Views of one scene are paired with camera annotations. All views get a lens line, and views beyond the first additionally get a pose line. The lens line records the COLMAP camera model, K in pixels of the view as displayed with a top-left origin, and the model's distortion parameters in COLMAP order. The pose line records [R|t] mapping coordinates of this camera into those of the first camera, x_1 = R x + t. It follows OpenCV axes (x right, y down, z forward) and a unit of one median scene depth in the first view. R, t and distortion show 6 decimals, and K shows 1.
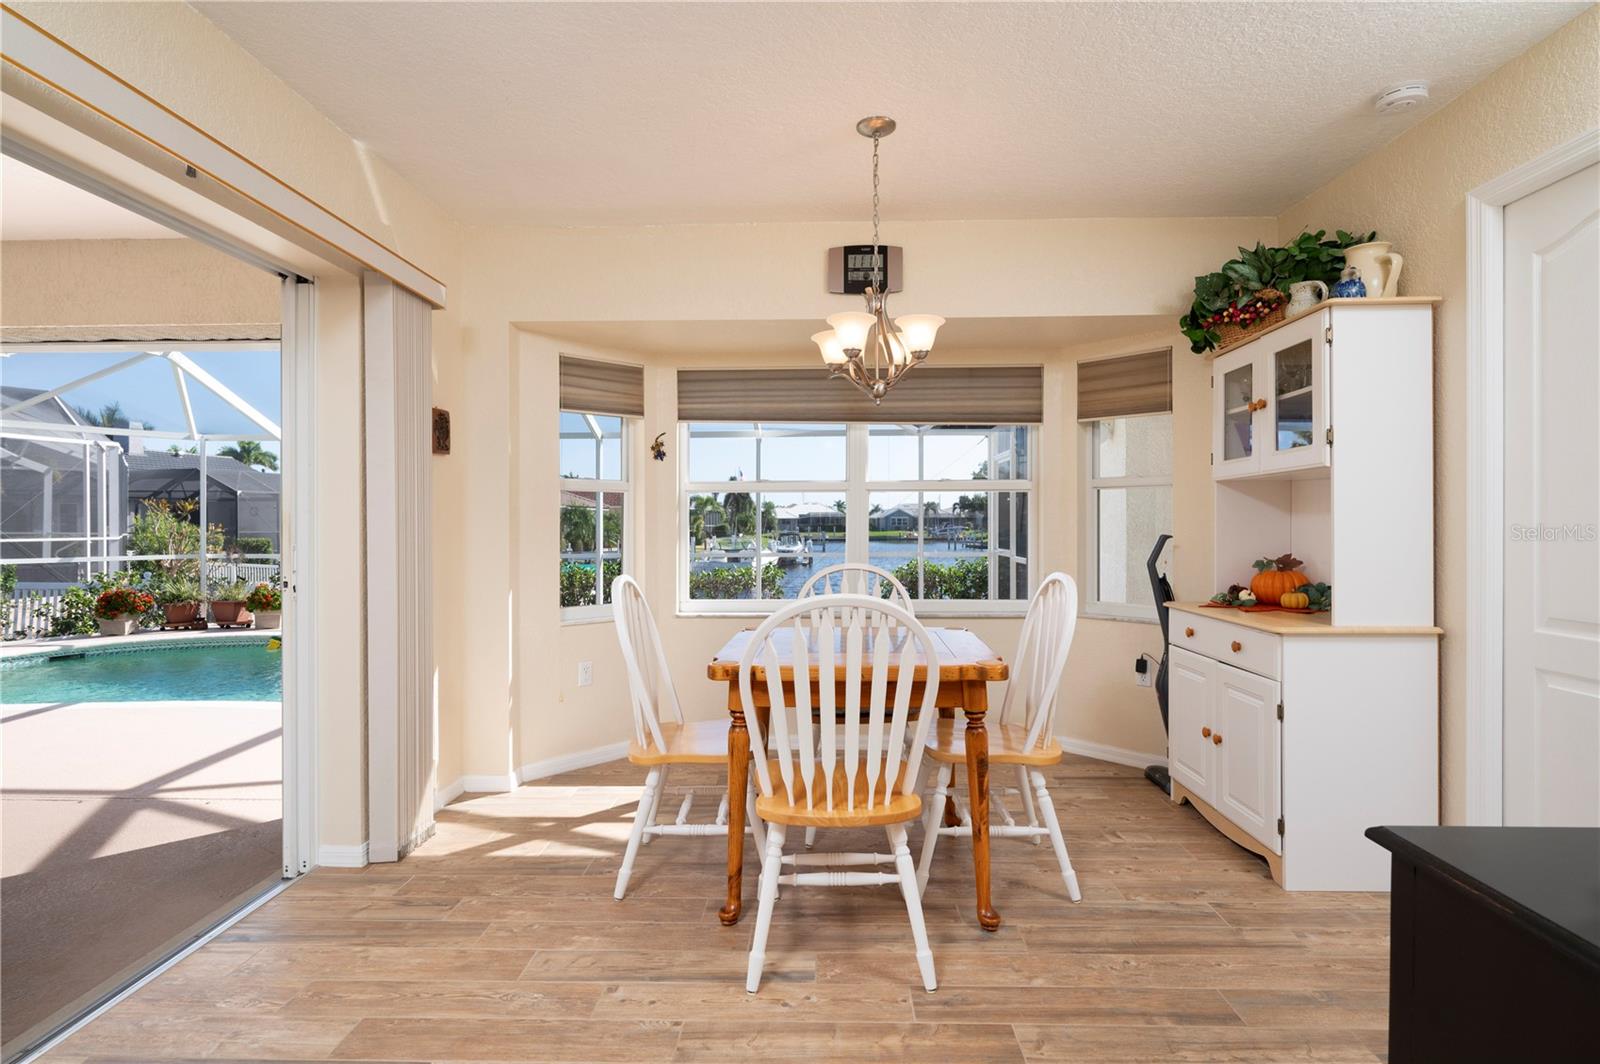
lens RADIAL K [[789.5, 0, 796.2], [0, 789.5, 533.6], [0, 0, 1]] dist [0.006533, -0.003884]
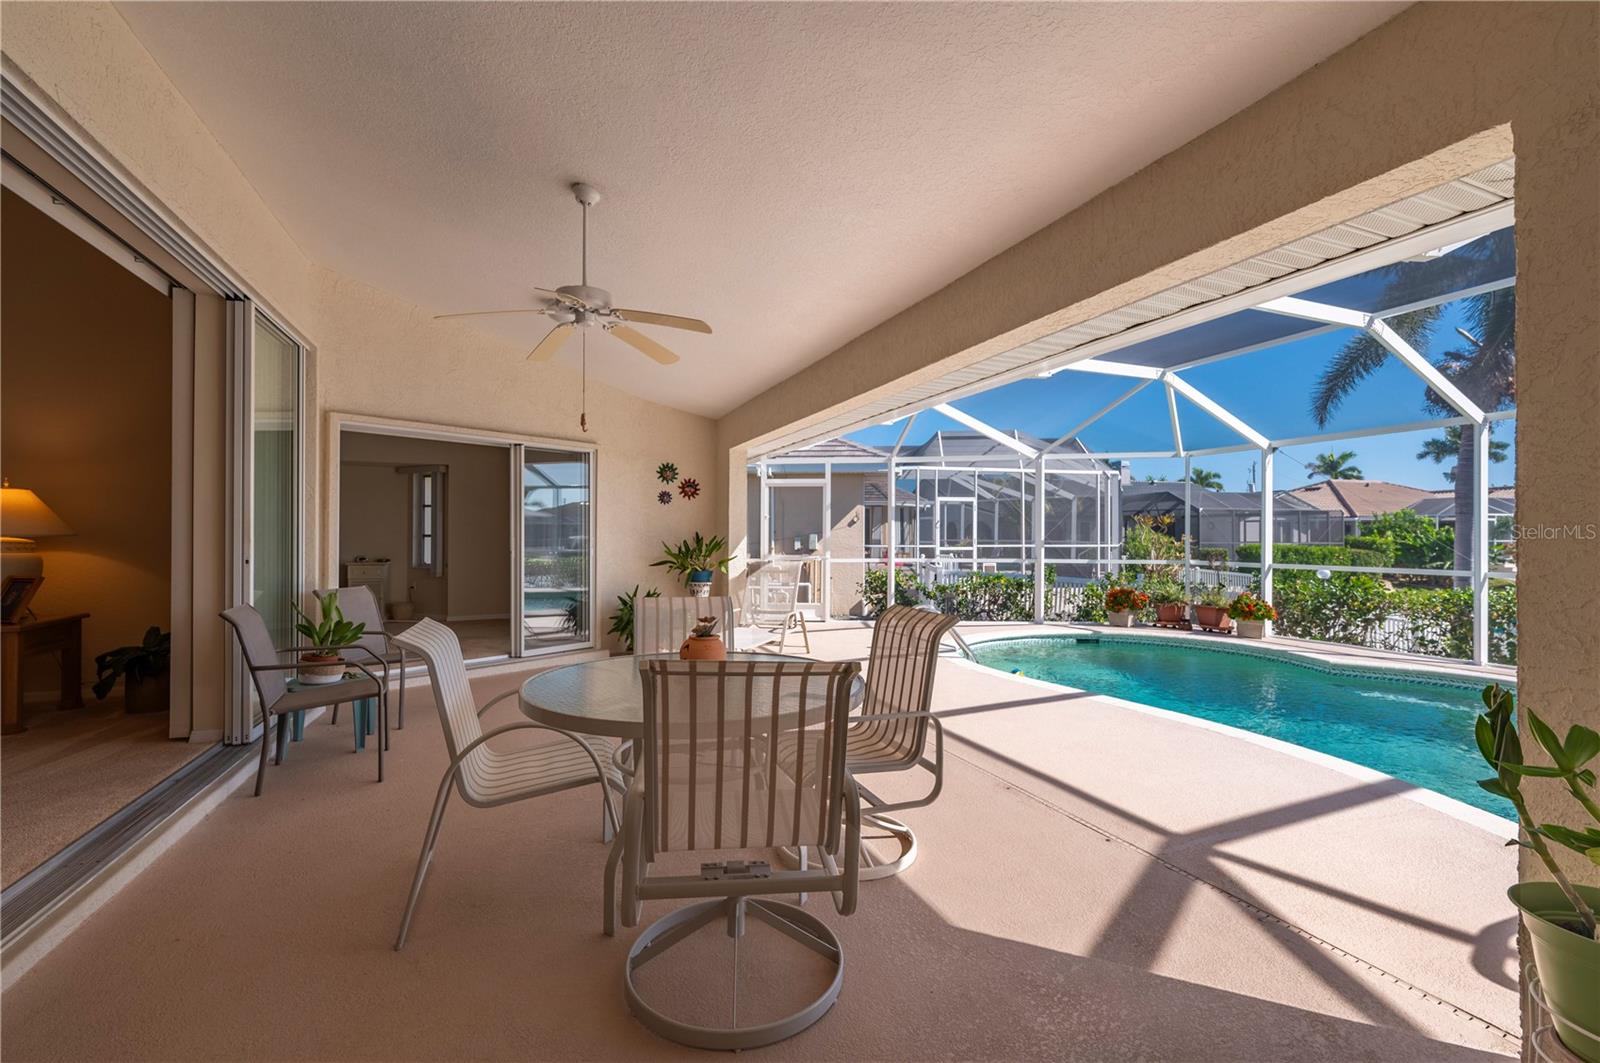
lens RADIAL K [[672.6, 0, 808.5], [0, 672.6, 526.7], [0, 0, 1]] dist [0.004456, -0.000281]
pose [[0.425463, -0.011074, -0.904908, -0.350435], [-0.014134, 0.999722, -0.018880, 0.011562], [0.904866, 0.020822, 0.425188, 0.353684]]
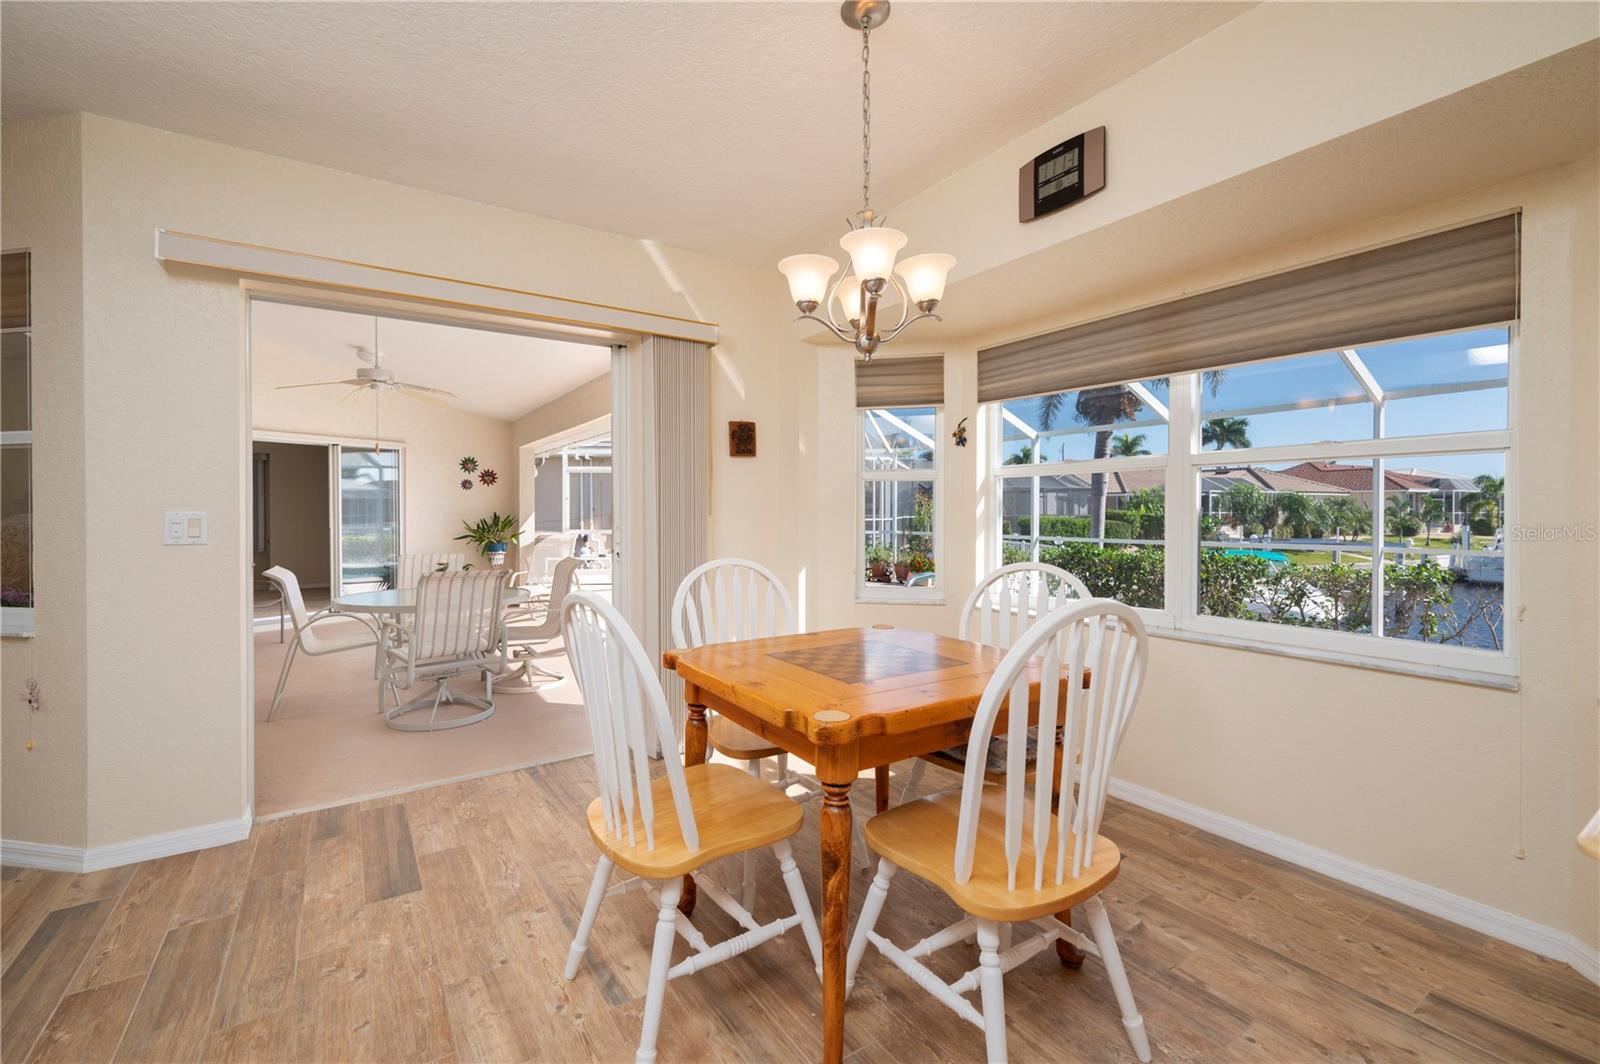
lens RADIAL K [[672.6, 0, 799.1], [0, 672.6, 513.6], [0, 0, 1]] dist [0.004456, -0.000281]
pose [[0.587299, 0.004431, -0.809358, 0.383615], [-0.009690, 0.999952, -0.001557, -0.006148], [0.809312, 0.008757, 0.587314, 0.345681]]
